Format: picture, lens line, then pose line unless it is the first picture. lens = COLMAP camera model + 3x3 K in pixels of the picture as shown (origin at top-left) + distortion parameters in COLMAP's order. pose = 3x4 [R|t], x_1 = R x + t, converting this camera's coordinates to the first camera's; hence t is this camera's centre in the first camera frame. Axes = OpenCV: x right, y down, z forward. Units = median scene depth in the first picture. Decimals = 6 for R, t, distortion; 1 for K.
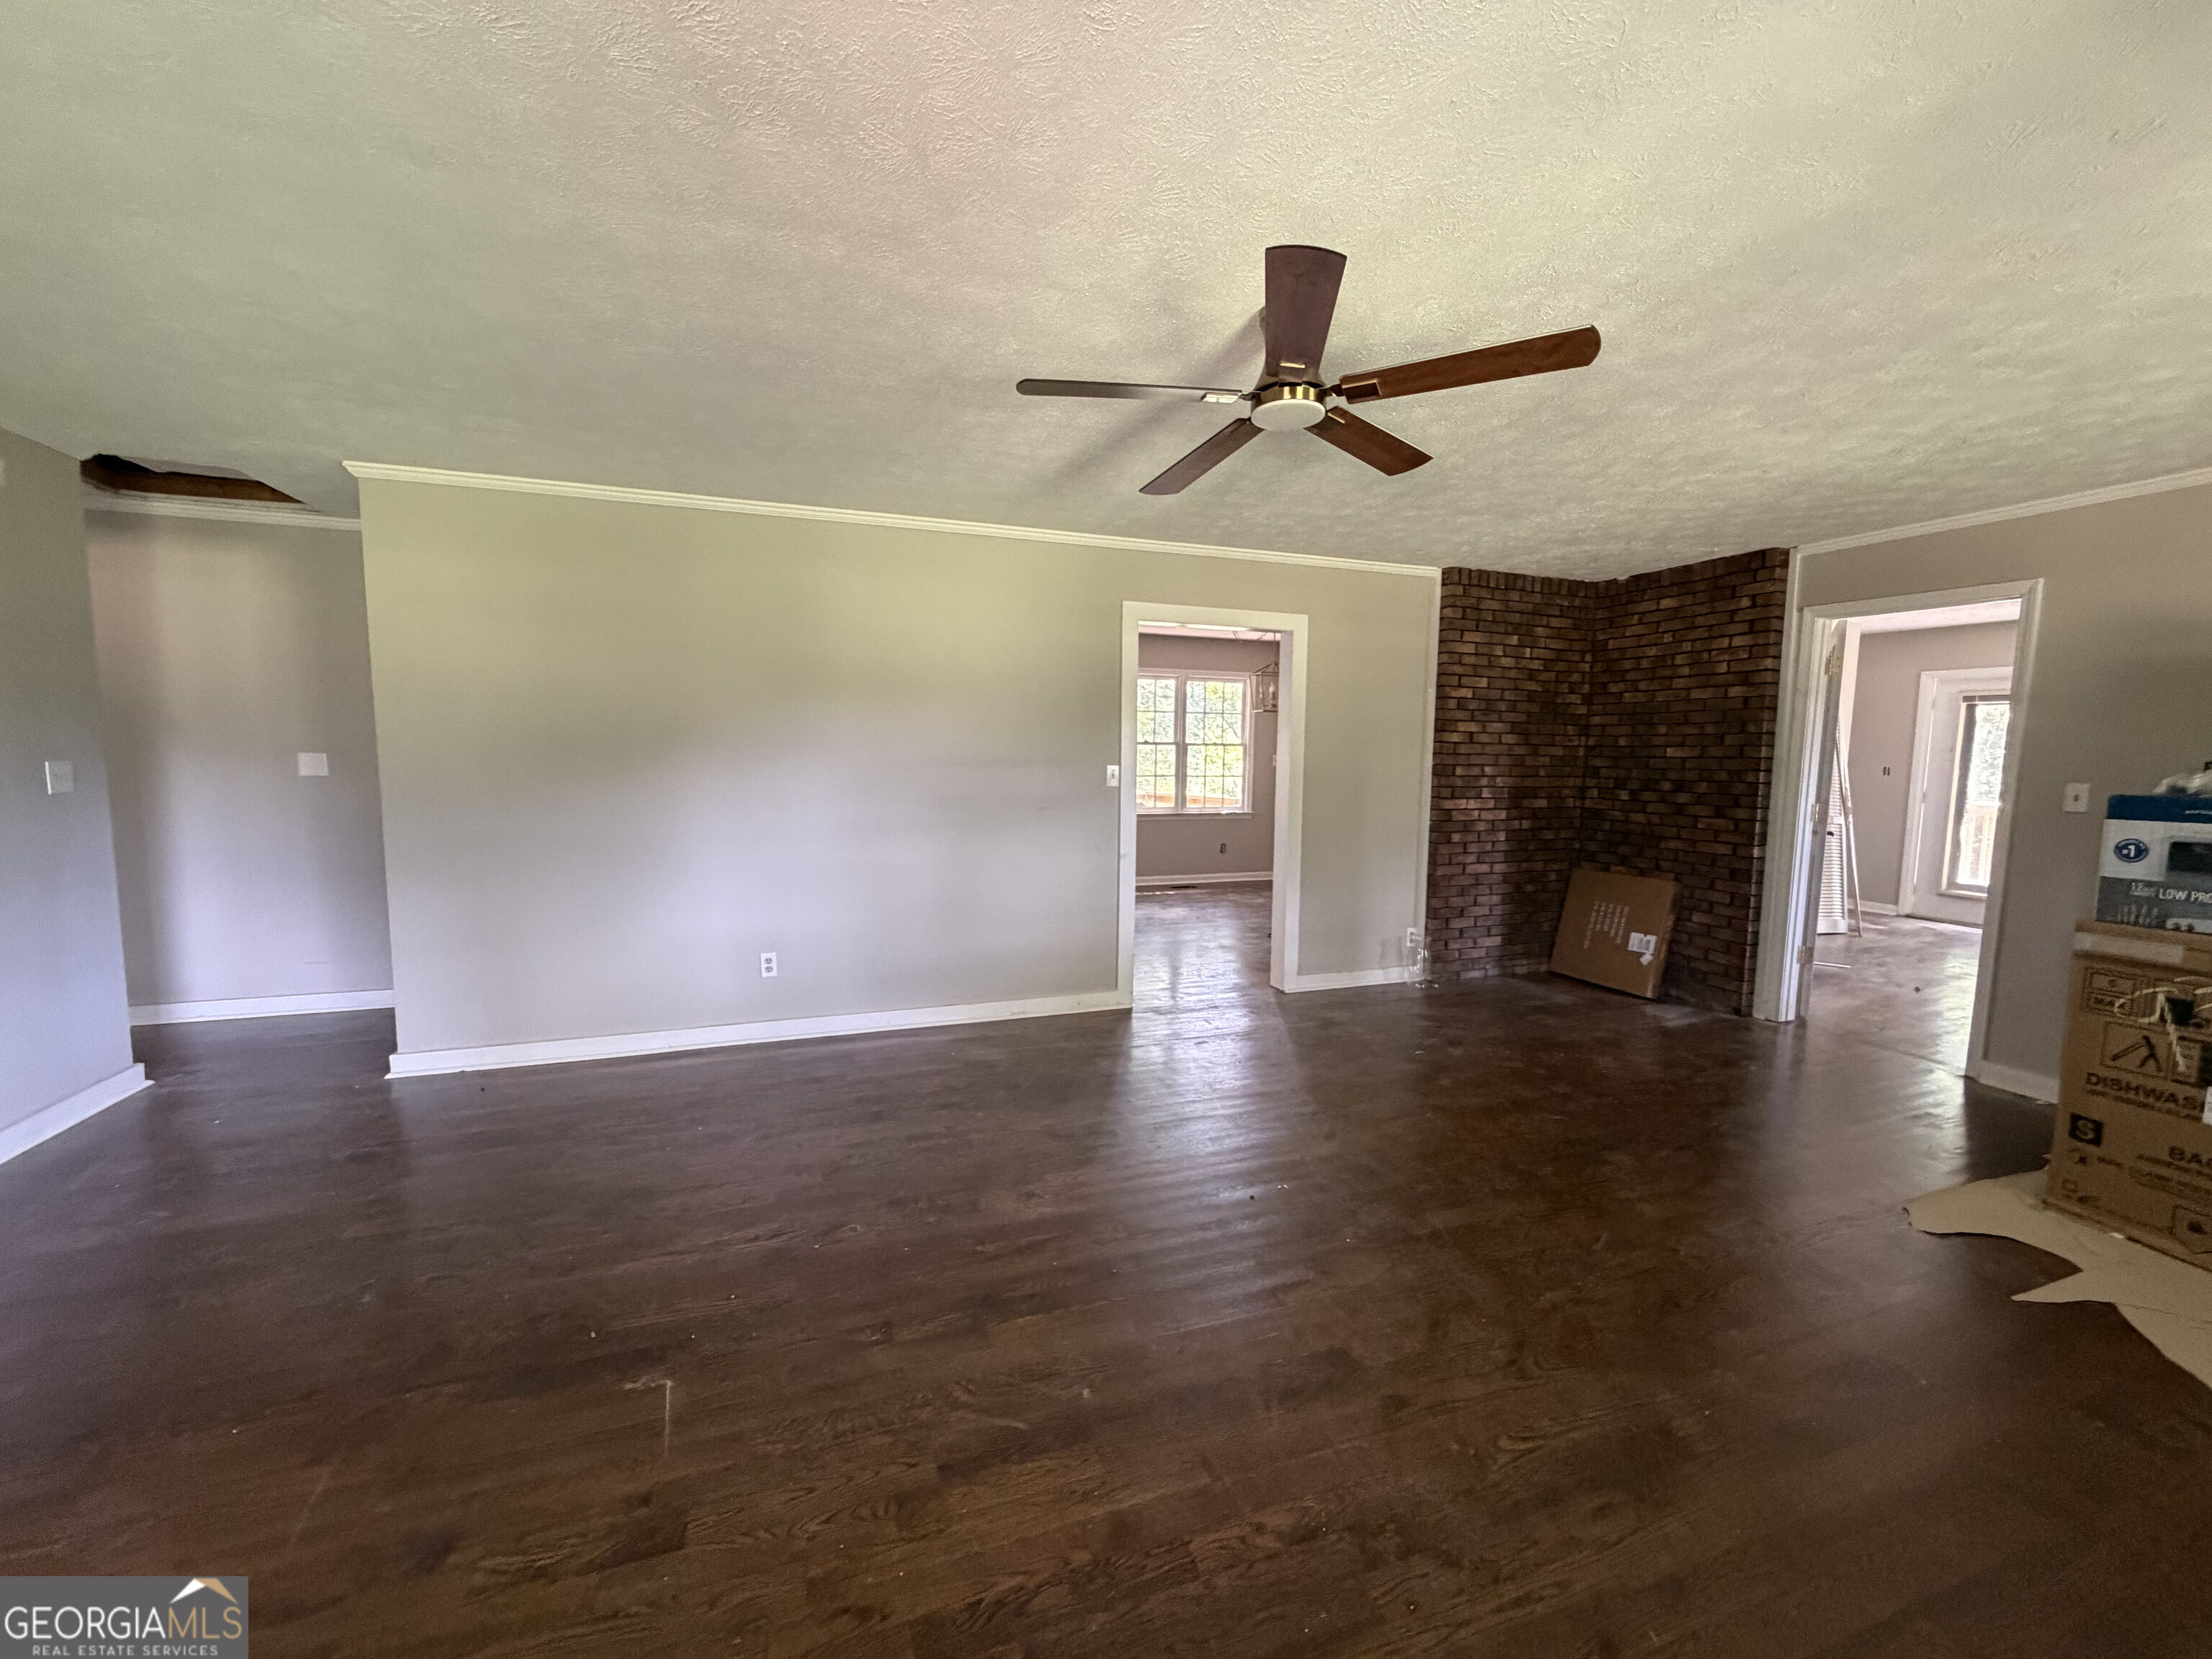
lens RADIAL K [[888.9, 0, 1112.9], [0, 888.9, 838.2], [0, 0, 1]] dist [-0.000658, -0.000071]
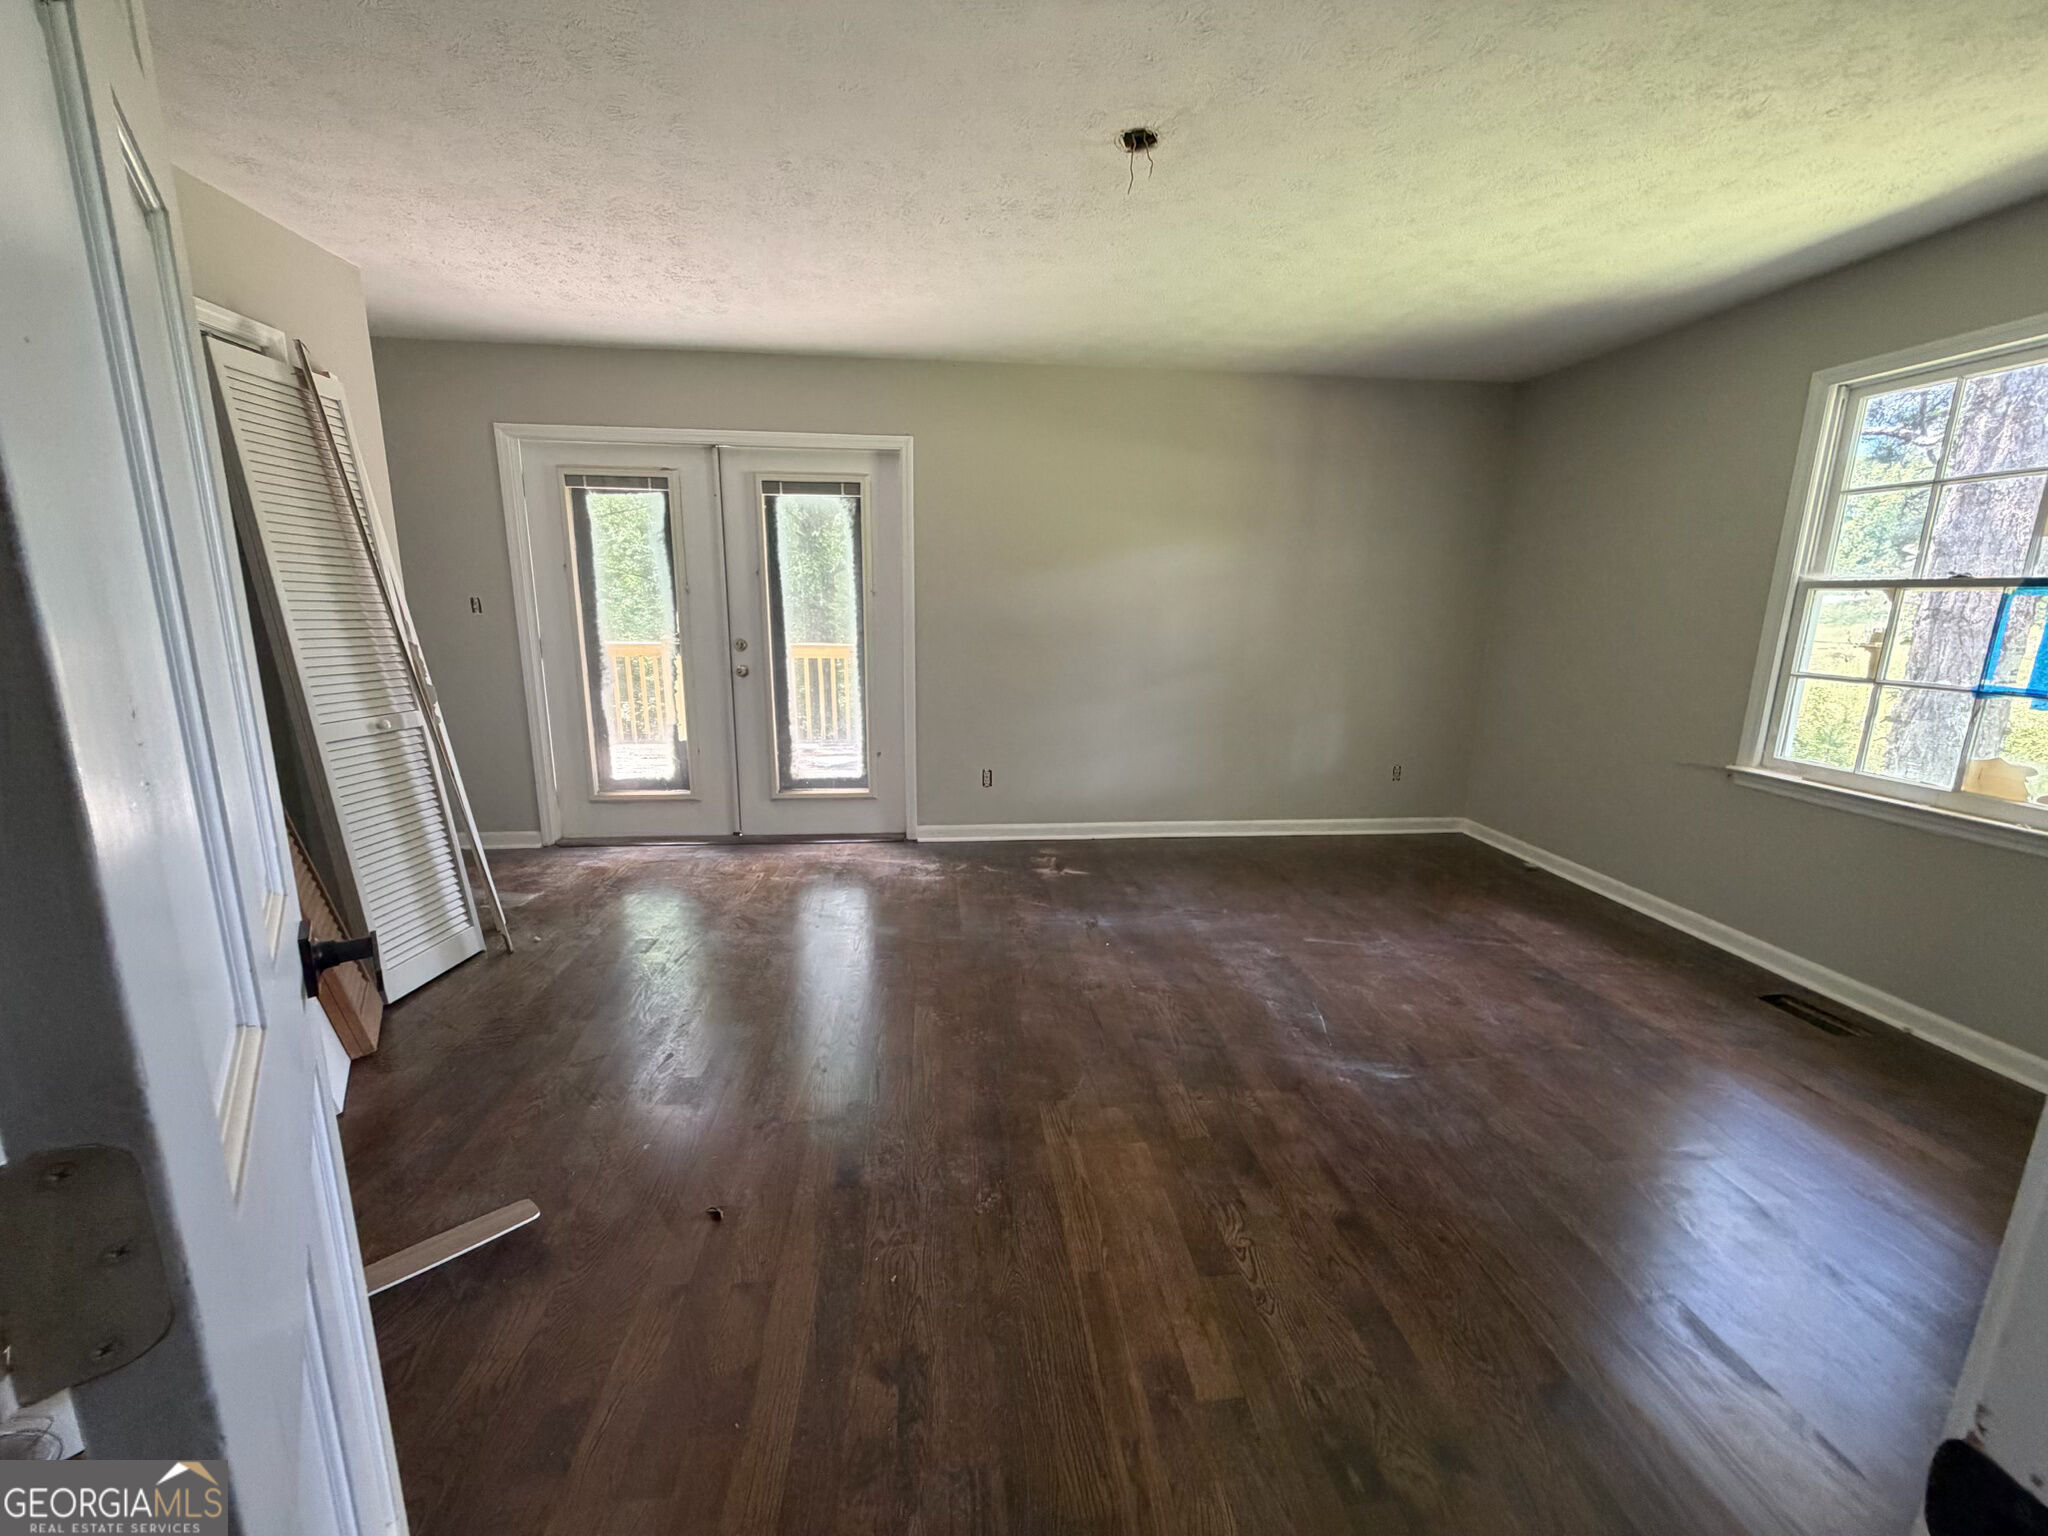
lens RADIAL K [[823.0, 0, 1031.1], [0, 823.0, 766.5], [0, 0, 1]] dist [-0.000658, -0.000071]
pose [[0.243605, -0.212304, 0.946353, 0.465777], [0.086254, 0.976624, 0.196892, -0.049855], [-0.966031, 0.033663, 0.256223, 0.558131]]
